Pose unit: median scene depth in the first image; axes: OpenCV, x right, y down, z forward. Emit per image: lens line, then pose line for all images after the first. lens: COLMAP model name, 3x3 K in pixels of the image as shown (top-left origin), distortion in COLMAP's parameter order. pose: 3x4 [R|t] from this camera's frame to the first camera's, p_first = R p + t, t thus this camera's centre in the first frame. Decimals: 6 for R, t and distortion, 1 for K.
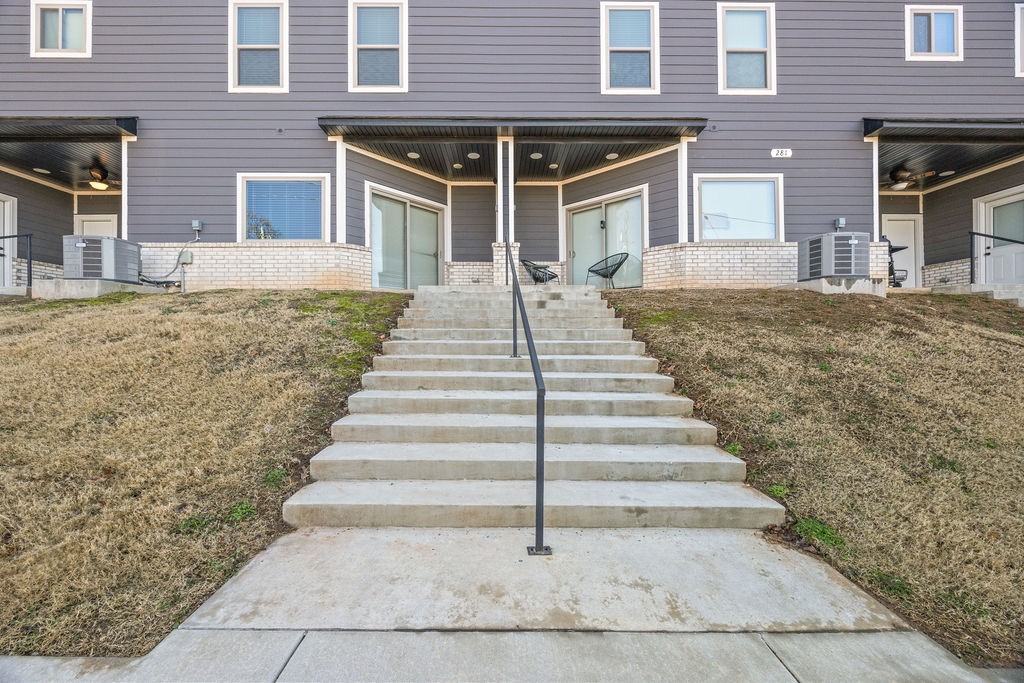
lens RADIAL K [[389.9, 0, 511.9], [0, 389.9, 335.3], [0, 0, 1]] dist [-0.003177, -0.000044]
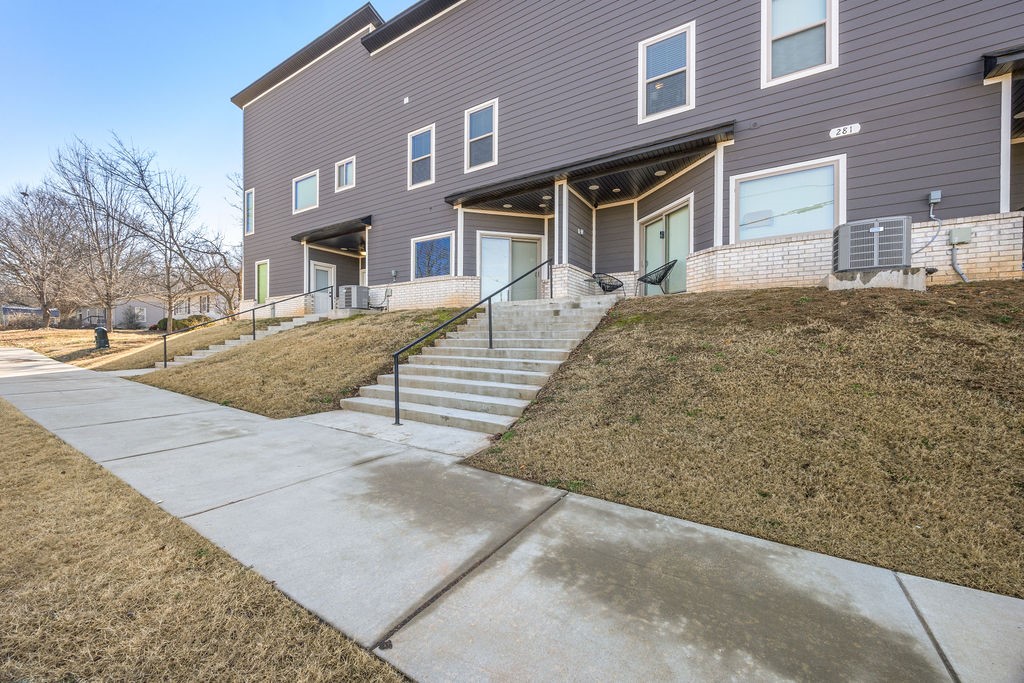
lens RADIAL K [[389.9, 0, 505.3], [0, 389.9, 344.9], [0, 0, 1]] dist [-0.003177, -0.000044]
pose [[0.839258, 0.007798, -0.543677, 0.528853], [-0.002423, 0.999941, 0.010602, 0.013404], [0.543728, -0.007580, 0.839227, -0.172060]]
